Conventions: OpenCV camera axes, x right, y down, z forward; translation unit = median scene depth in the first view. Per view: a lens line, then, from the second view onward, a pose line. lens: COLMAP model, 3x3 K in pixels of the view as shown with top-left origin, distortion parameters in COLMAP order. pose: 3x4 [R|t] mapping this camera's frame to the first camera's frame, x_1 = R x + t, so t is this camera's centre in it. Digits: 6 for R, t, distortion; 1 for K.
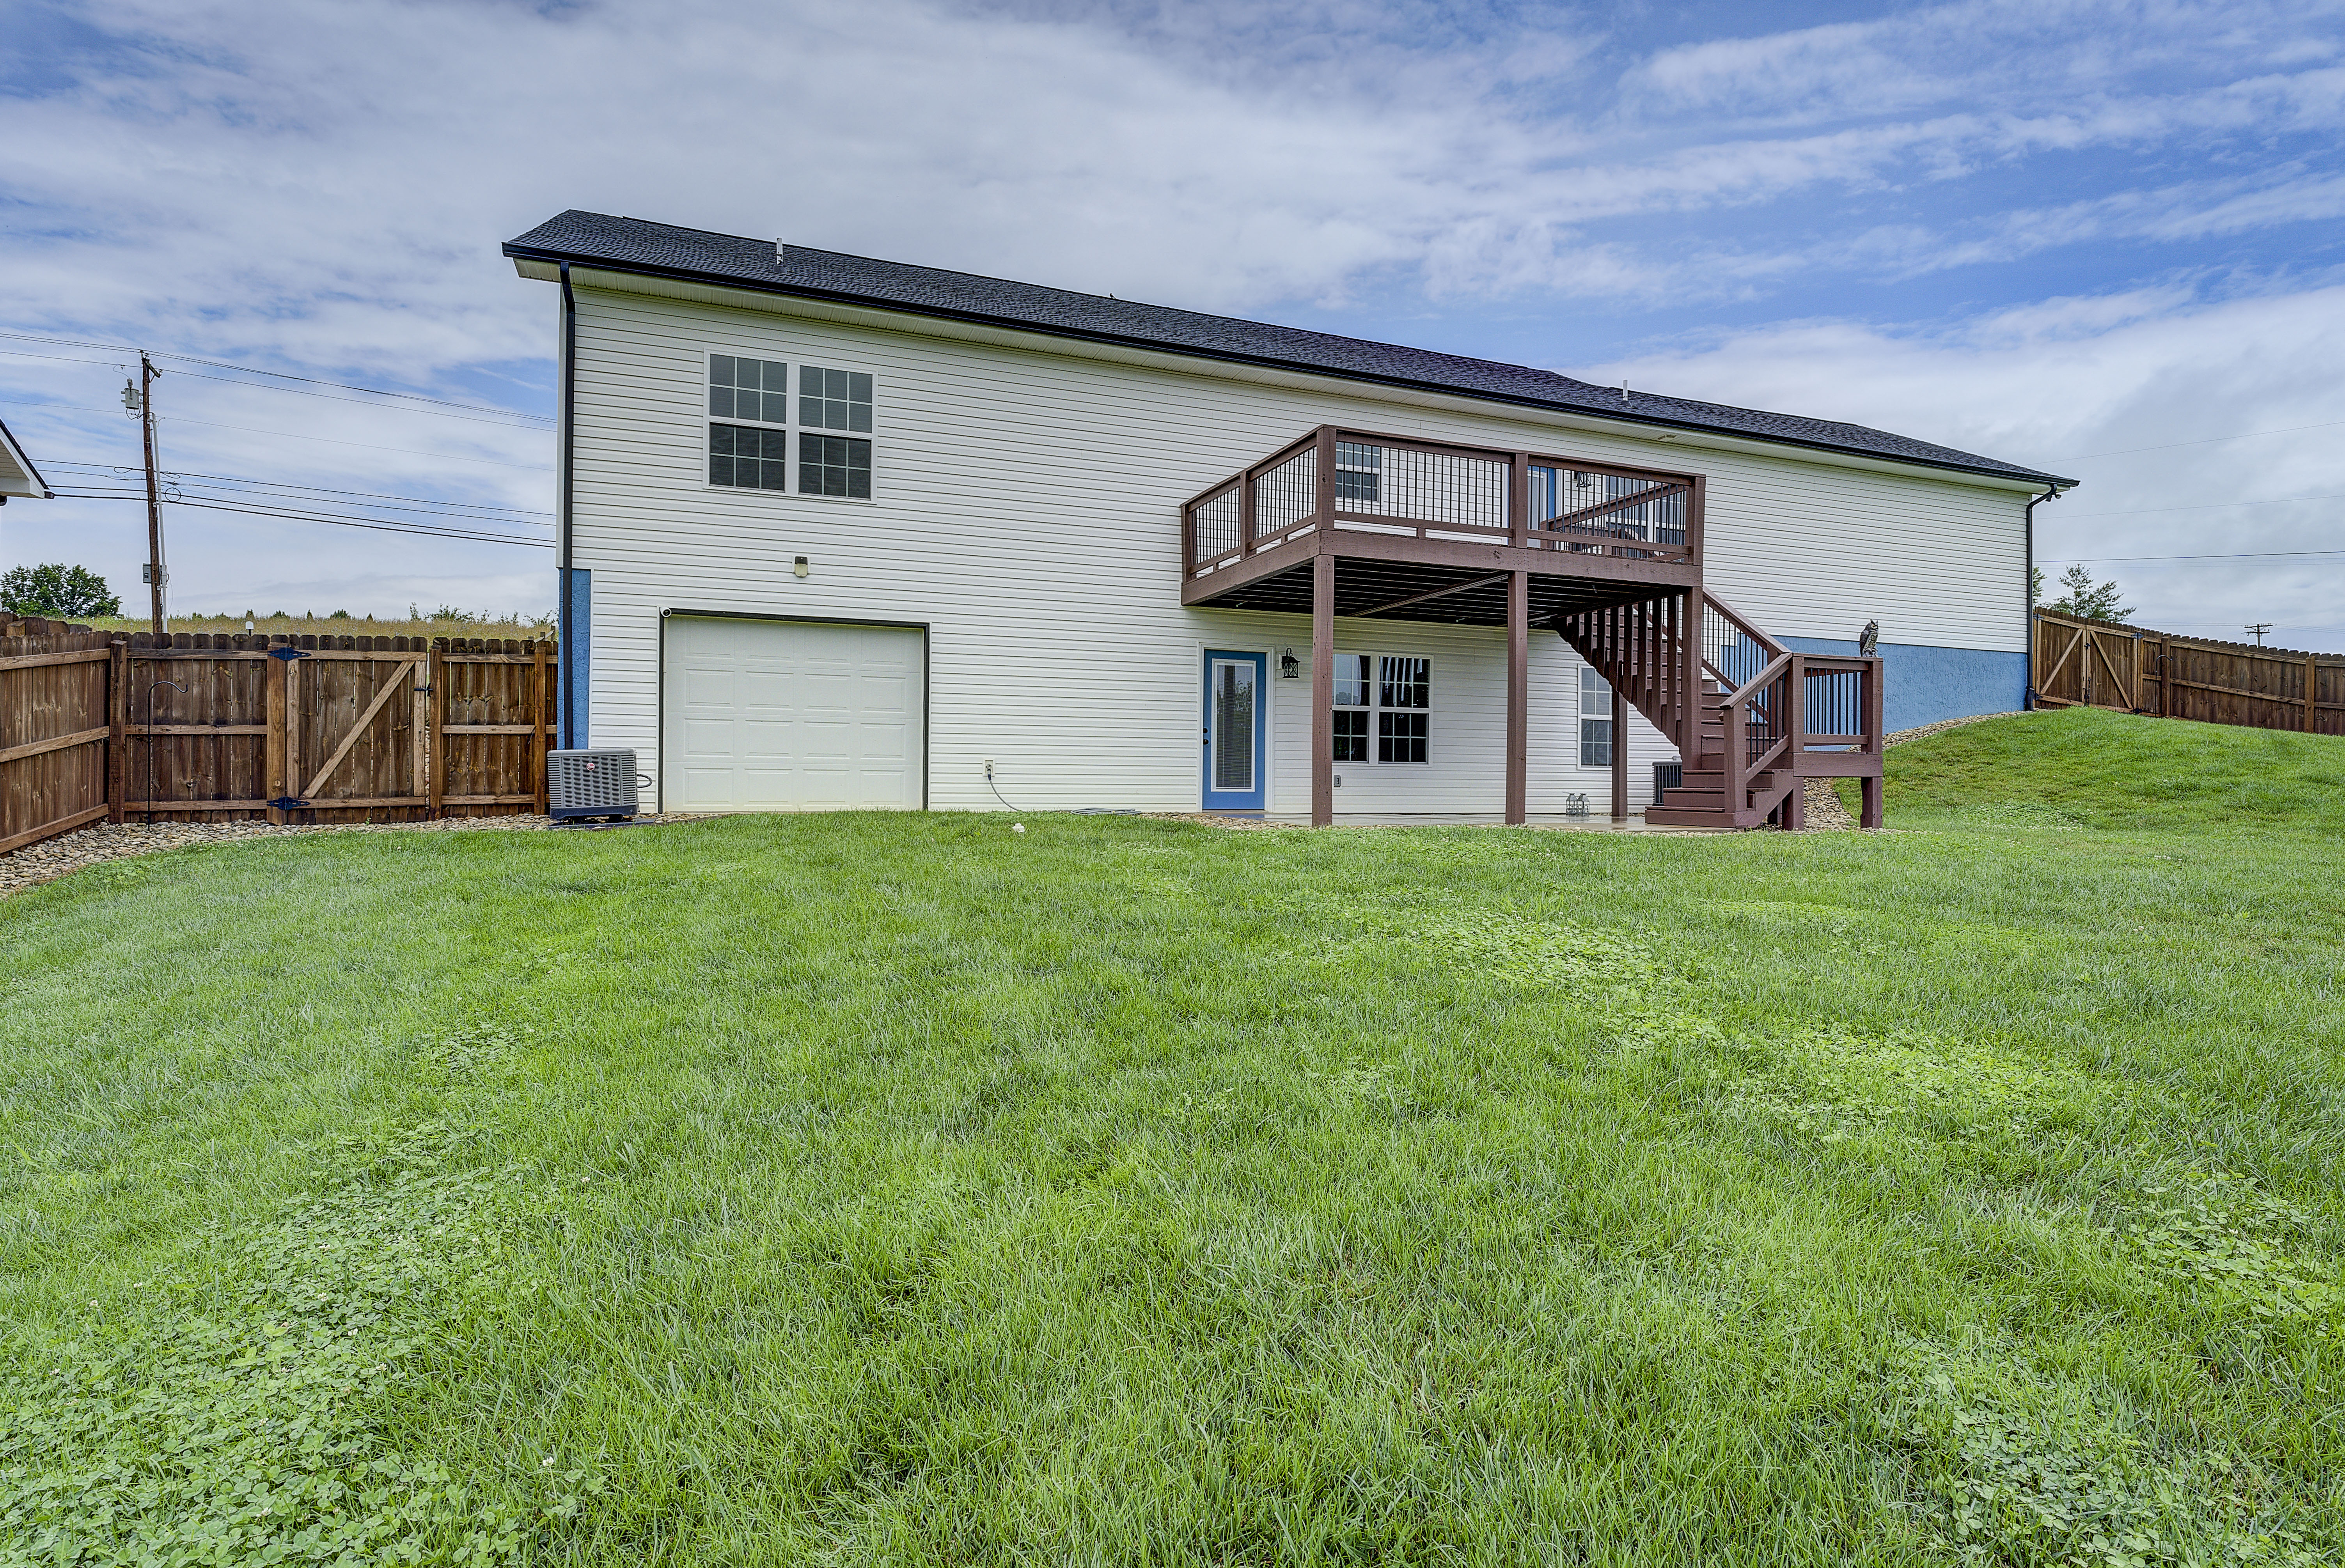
lens RADIAL K [[1186.4, 0, 1173.0], [0, 1186.4, 786.1], [0, 0, 1]] dist [-0.003347, -0.000146]
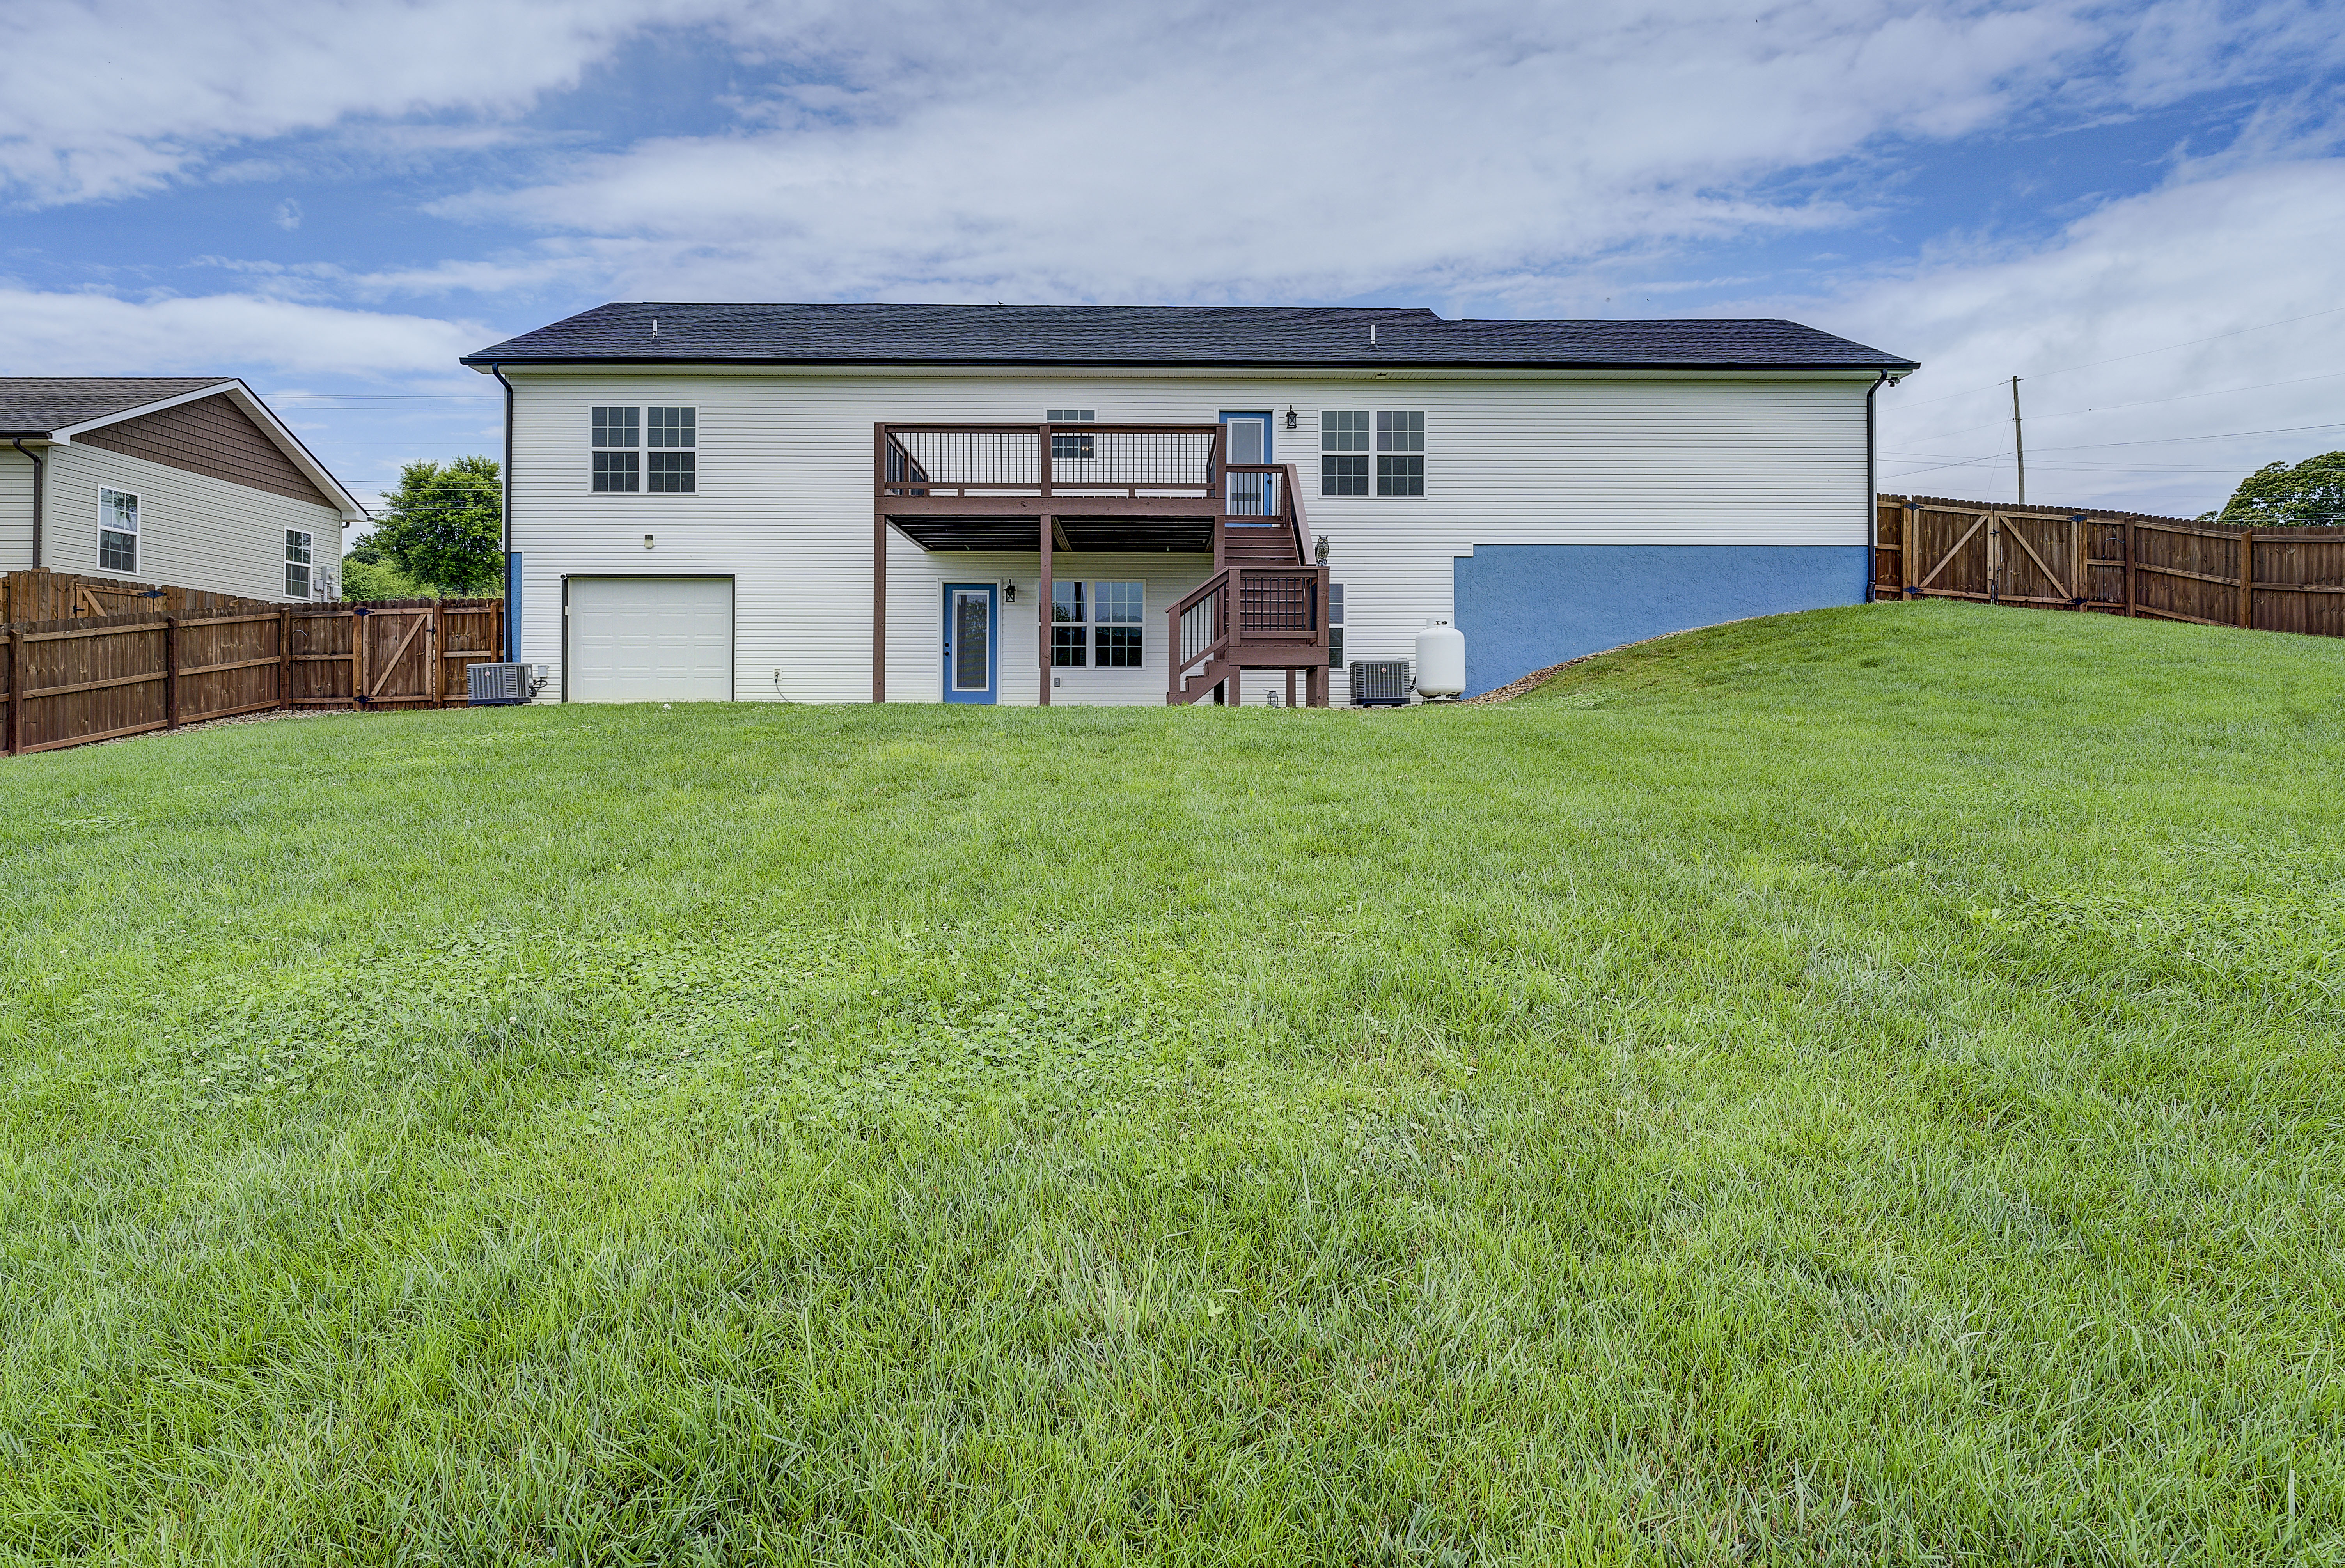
lens RADIAL K [[1186.4, 0, 1155.0], [0, 1186.4, 720.7], [0, 0, 1]] dist [-0.003347, -0.000146]
pose [[0.935674, -0.004992, -0.352830, 0.800961], [0.004334, 0.999987, -0.002655, 0.047811], [0.352839, 0.000955, 0.935684, -0.173518]]
